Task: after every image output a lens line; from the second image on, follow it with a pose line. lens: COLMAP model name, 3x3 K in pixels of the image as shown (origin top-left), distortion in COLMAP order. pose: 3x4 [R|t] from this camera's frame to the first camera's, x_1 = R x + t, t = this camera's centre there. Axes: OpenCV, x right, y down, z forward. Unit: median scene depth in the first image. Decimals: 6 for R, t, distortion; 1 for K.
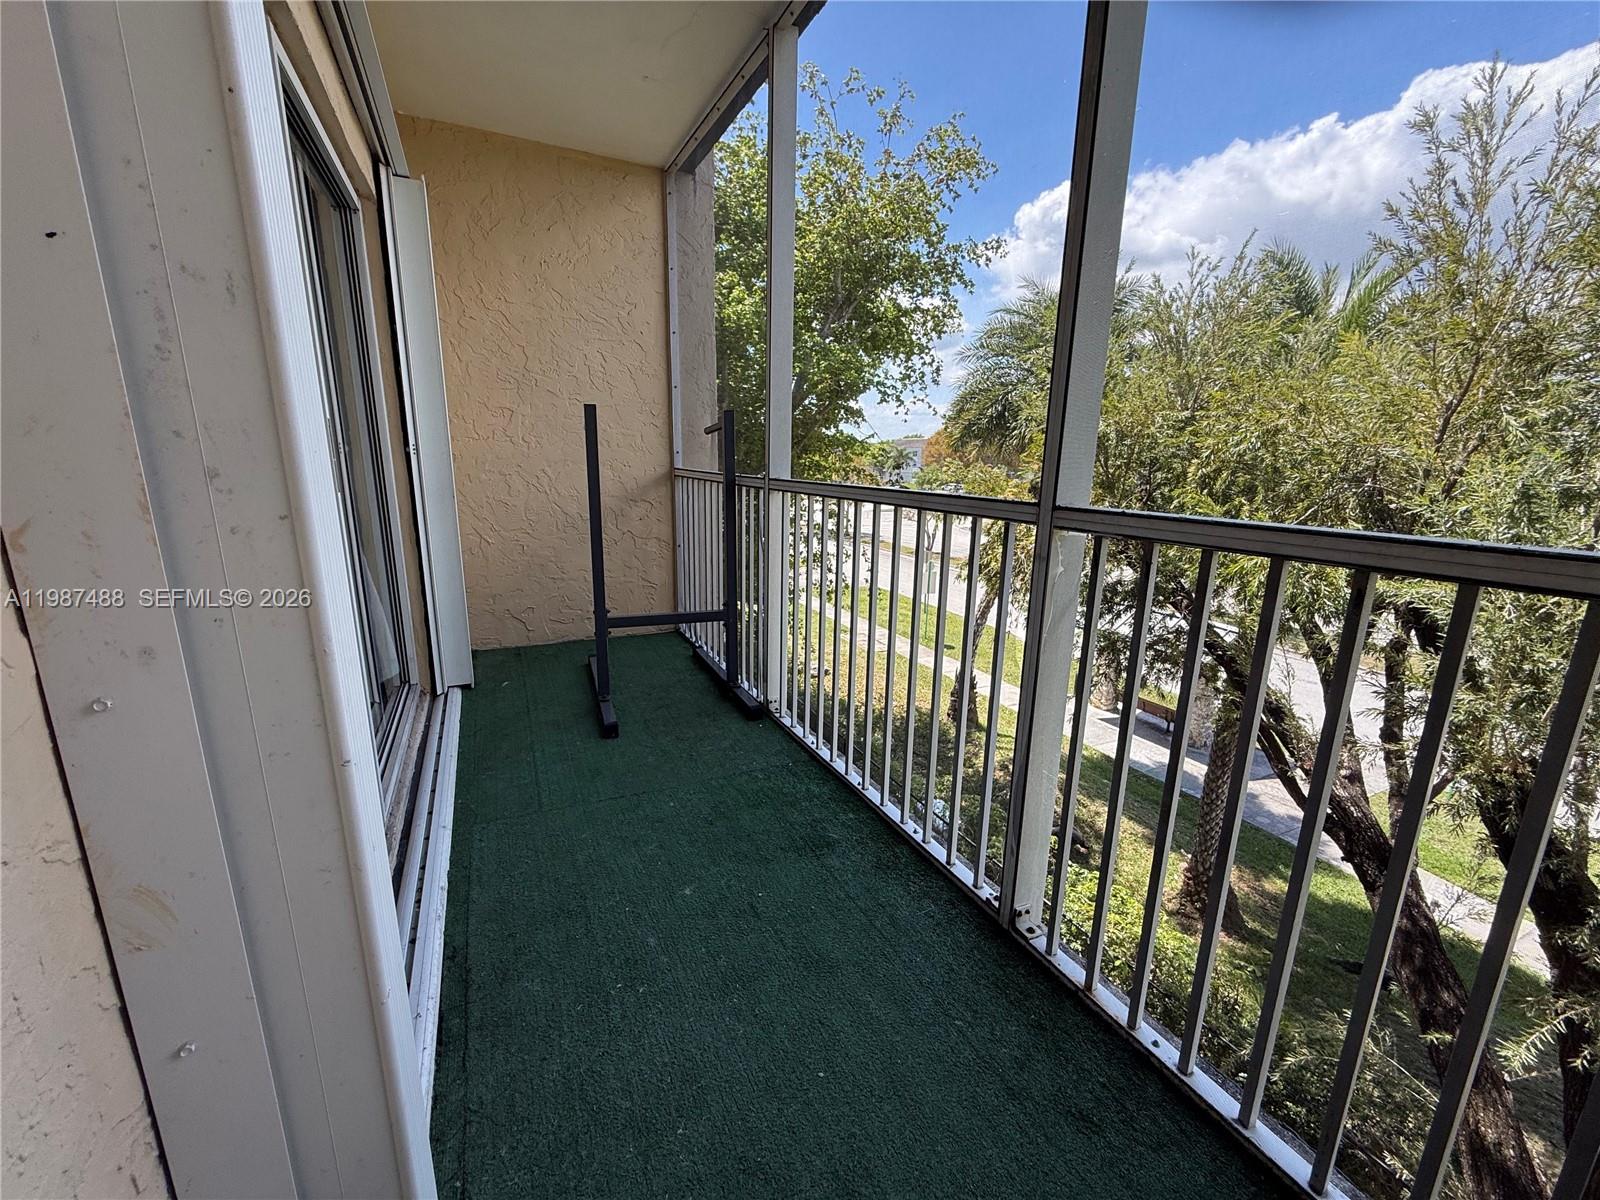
lens RADIAL K [[641.4, 0, 803.3], [0, 641.4, 600.2], [0, 0, 1]] dist [-0.000146, -0.000792]
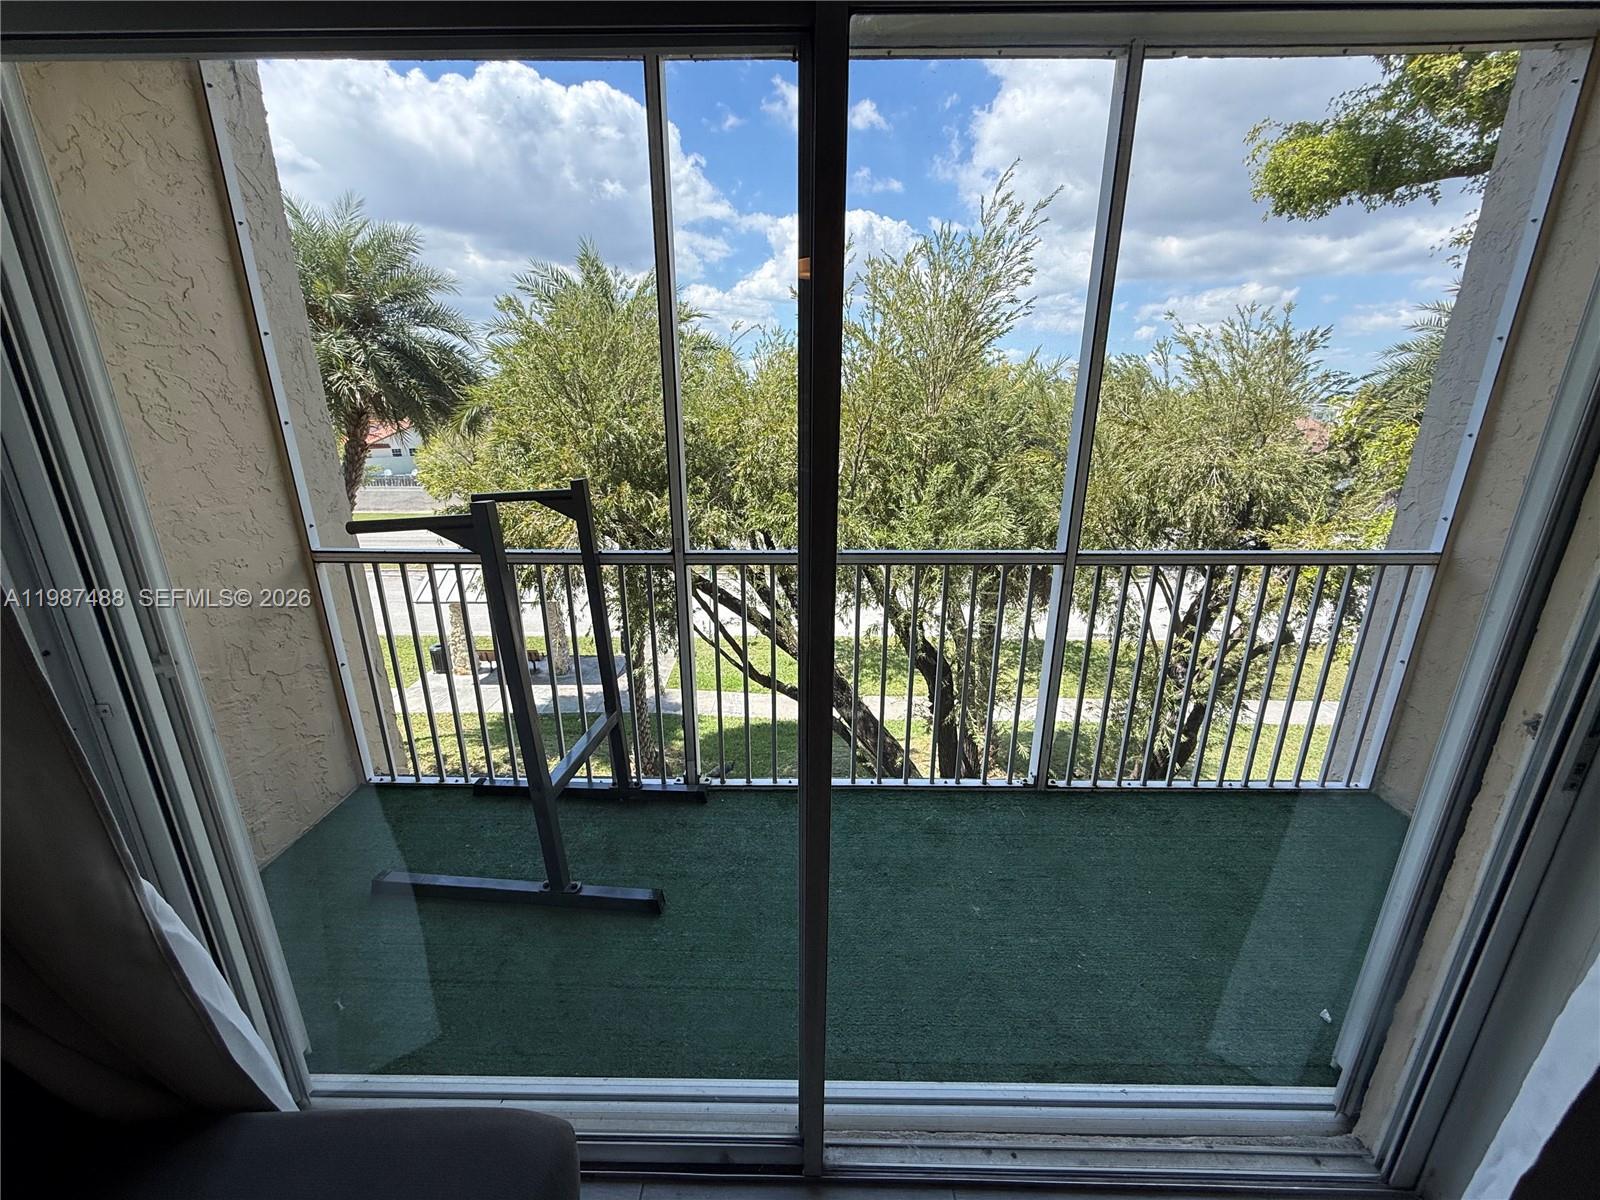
lens RADIAL K [[641.4, 0, 796.1], [0, 641.4, 603.4], [0, 0, 1]] dist [-0.000146, -0.000792]
pose [[0.465785, -0.283932, 0.838109, -0.542386], [0.205120, 0.955972, 0.209864, -0.199967], [-0.860796, 0.074161, 0.503518, 0.294261]]
